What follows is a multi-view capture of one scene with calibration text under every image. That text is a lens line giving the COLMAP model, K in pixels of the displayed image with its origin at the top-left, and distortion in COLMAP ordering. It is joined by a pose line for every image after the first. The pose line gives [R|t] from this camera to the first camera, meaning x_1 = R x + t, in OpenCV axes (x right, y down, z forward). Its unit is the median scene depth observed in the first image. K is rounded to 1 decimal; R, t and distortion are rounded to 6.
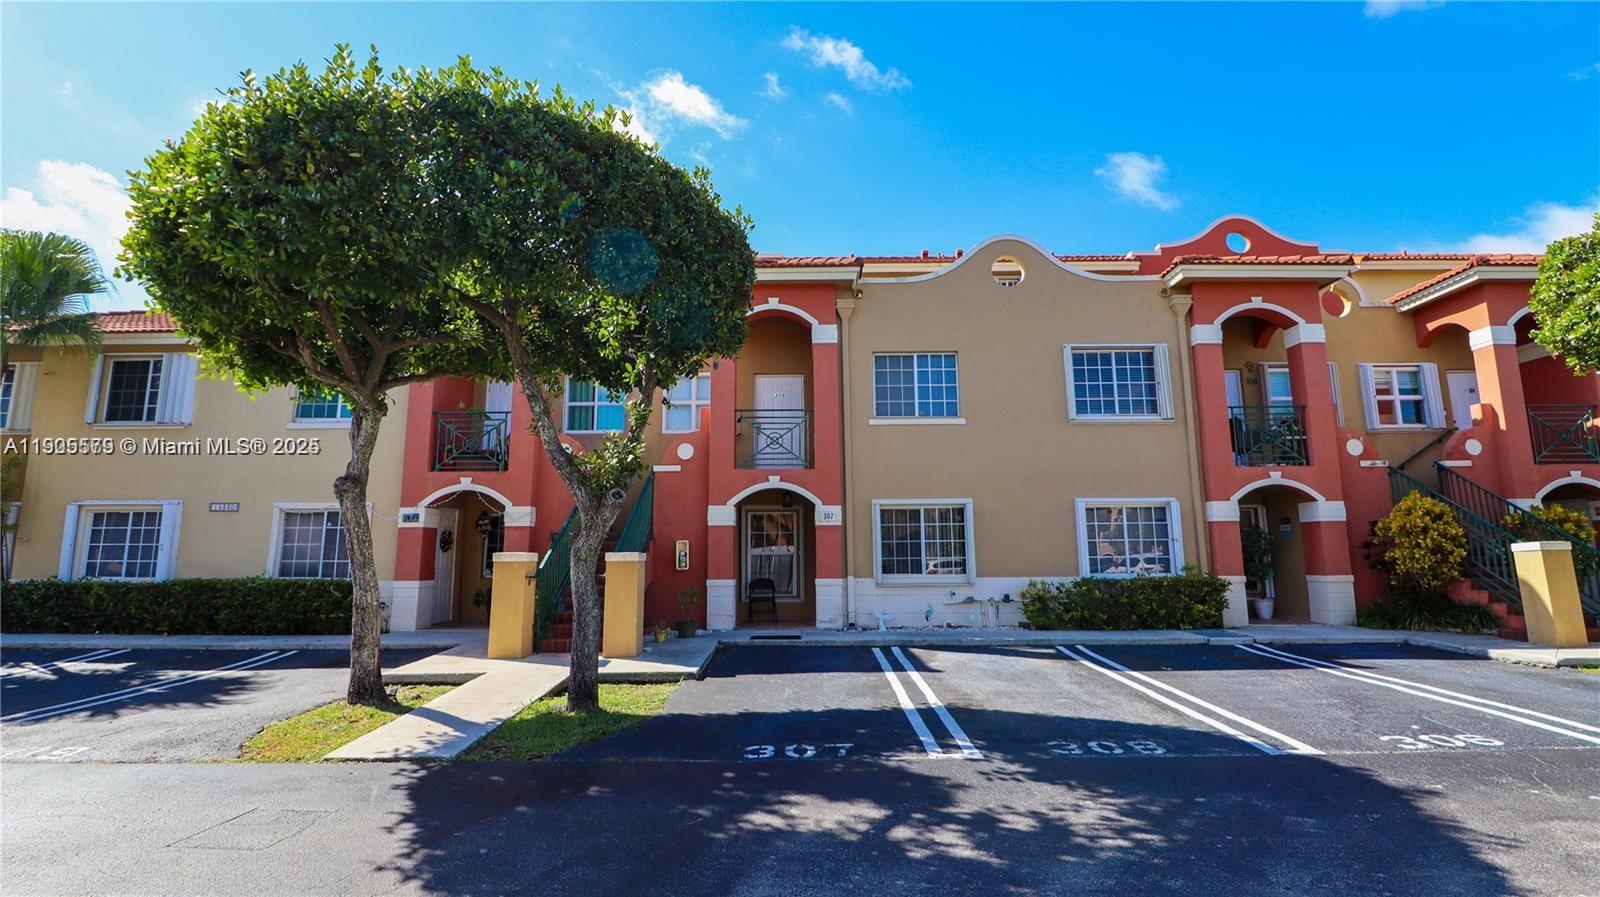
lens RADIAL K [[745.1, 0, 797.5], [0, 745.1, 434.8], [0, 0, 1]] dist [-0.002039, -0.012923]
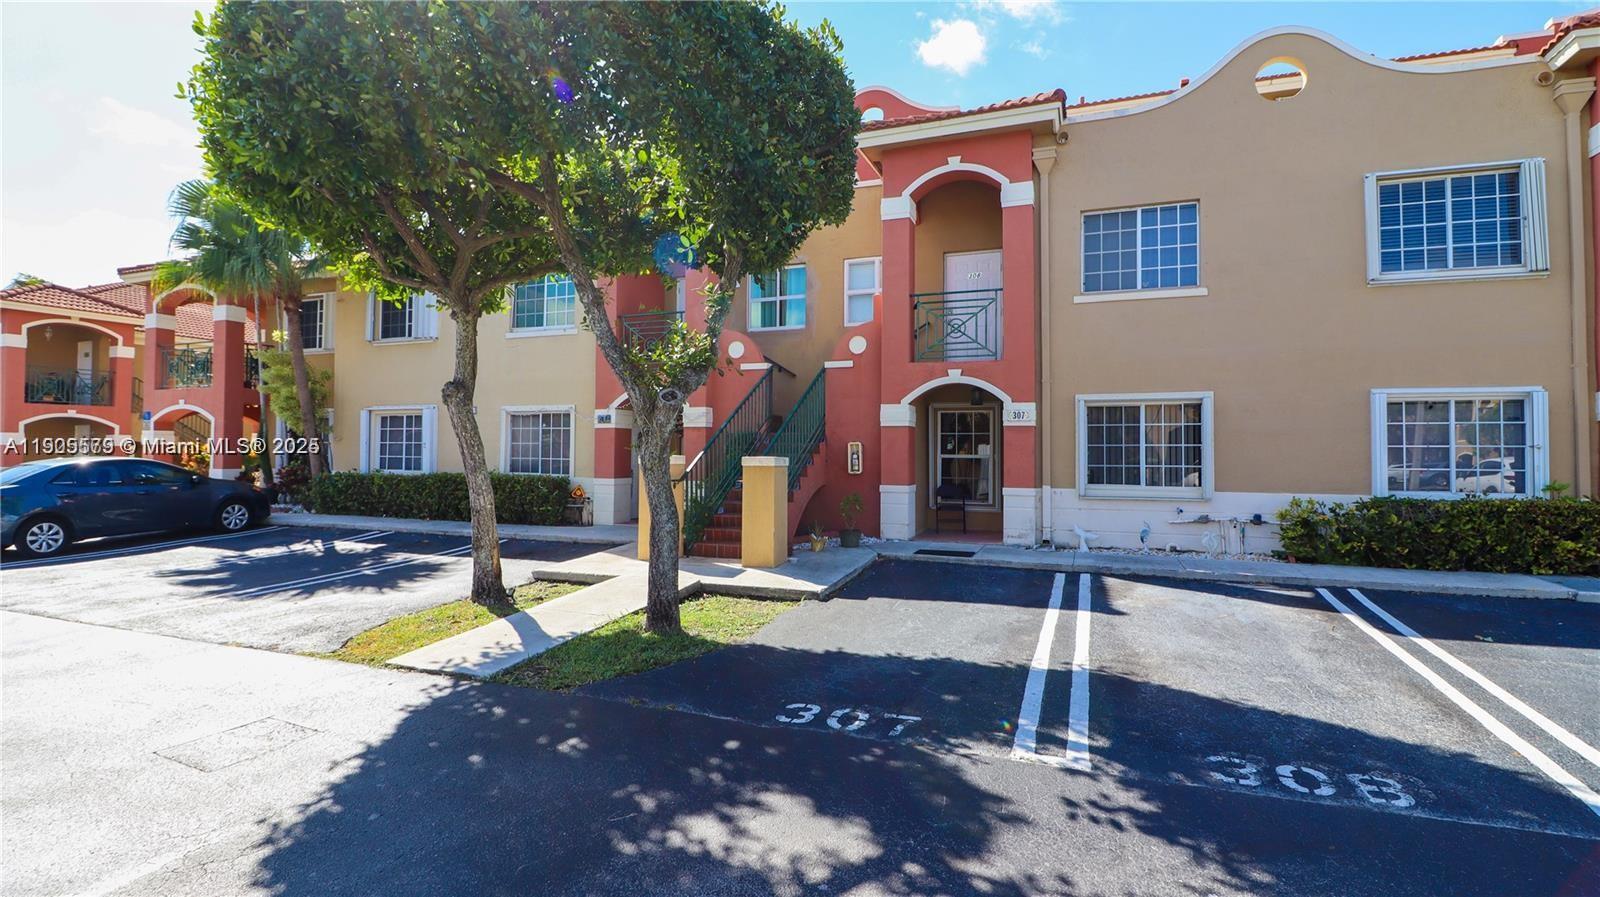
lens RADIAL K [[732.3, 0, 802.3], [0, 732.3, 433.5], [0, 0, 1]] dist [-0.001246, -0.012428]
pose [[0.936466, 0.003466, -0.350740, 0.107063], [0.044644, 0.990641, 0.128988, 0.012033], [0.347905, -0.136451, 0.927547, 0.146101]]
